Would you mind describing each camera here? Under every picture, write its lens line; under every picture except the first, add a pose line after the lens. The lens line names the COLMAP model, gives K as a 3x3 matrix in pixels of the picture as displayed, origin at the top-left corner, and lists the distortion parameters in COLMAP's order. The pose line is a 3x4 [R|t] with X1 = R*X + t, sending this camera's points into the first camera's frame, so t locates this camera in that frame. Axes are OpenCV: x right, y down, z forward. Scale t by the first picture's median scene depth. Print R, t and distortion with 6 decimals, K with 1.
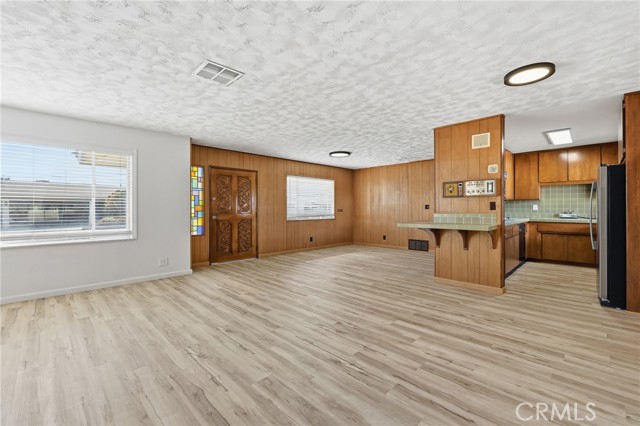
lens RADIAL K [[272.0, 0, 324.7], [0, 272.0, 207.9], [0, 0, 1]] dist [-0.004289, 0.000814]
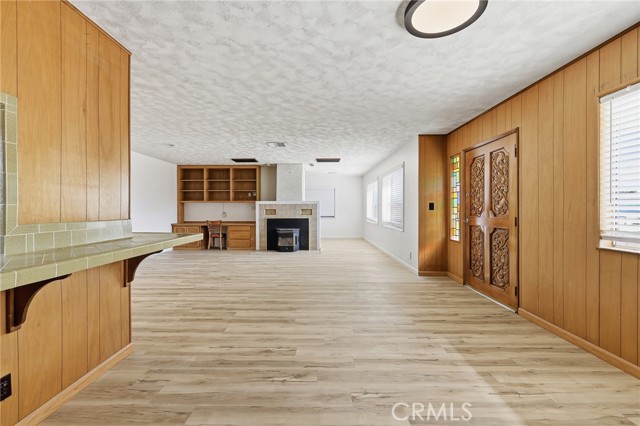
lens RADIAL K [[272.0, 0, 307.5], [0, 272.0, 212.9], [0, 0, 1]] dist [-0.004289, 0.000814]
pose [[-0.750584, 0.013853, -0.660630, 0.500996], [0.004282, 0.999861, 0.016100, 0.001497], [0.660762, 0.009256, -0.750539, 1.644357]]
